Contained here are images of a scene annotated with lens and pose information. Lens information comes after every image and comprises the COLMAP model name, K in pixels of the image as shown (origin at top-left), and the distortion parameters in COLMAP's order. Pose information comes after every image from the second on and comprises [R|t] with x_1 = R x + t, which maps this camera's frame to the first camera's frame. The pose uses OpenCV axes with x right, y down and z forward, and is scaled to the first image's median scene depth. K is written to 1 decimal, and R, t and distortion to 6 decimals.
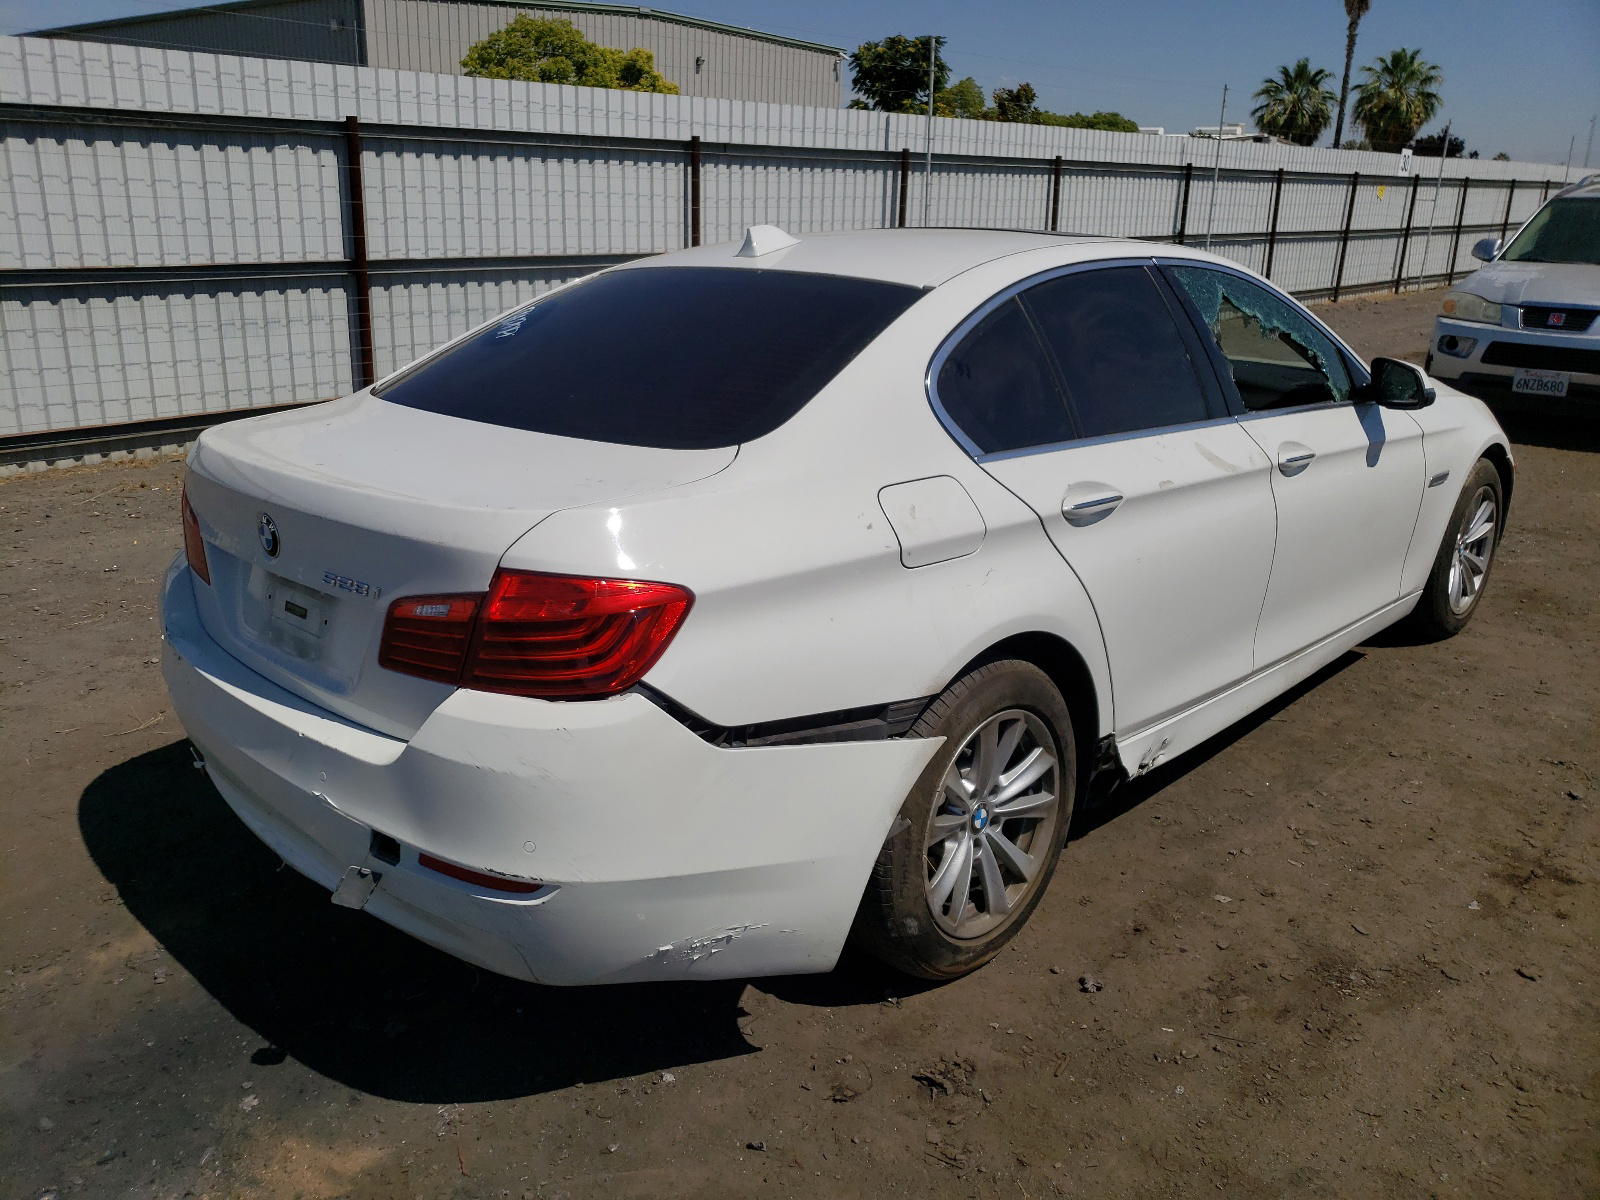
lens RADIAL K [[1239.8, 0, 754.4], [0, 1239.8, 551.5], [0, 0, 1]] dist [0.012271, 0.006945]
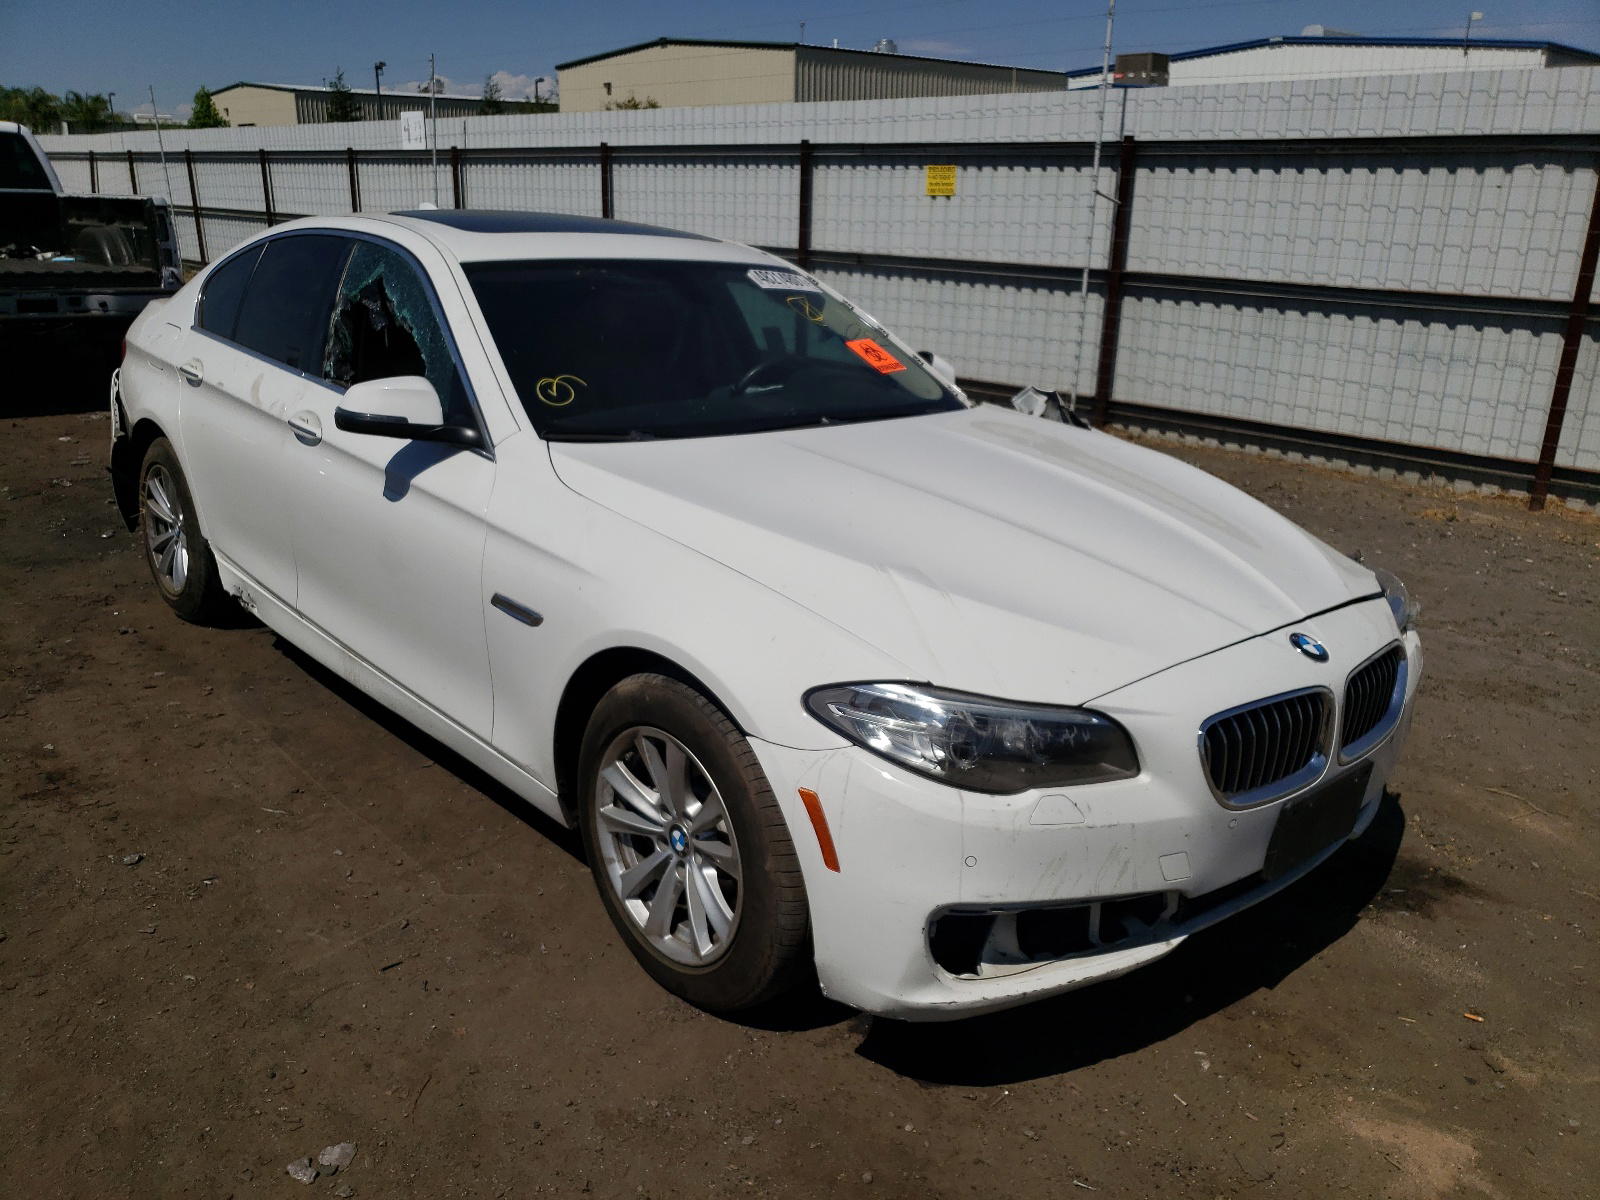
lens RADIAL K [[1217.3, 0, 786.6], [0, 1217.3, 598.0], [0, 0, 1]] dist [0.007098, 0.006615]
pose [[-0.030607, 0.301056, -0.953115, 1.113712], [-0.302115, 0.906174, 0.295930, -0.287365], [0.952780, 0.297008, 0.063218, 1.054339]]
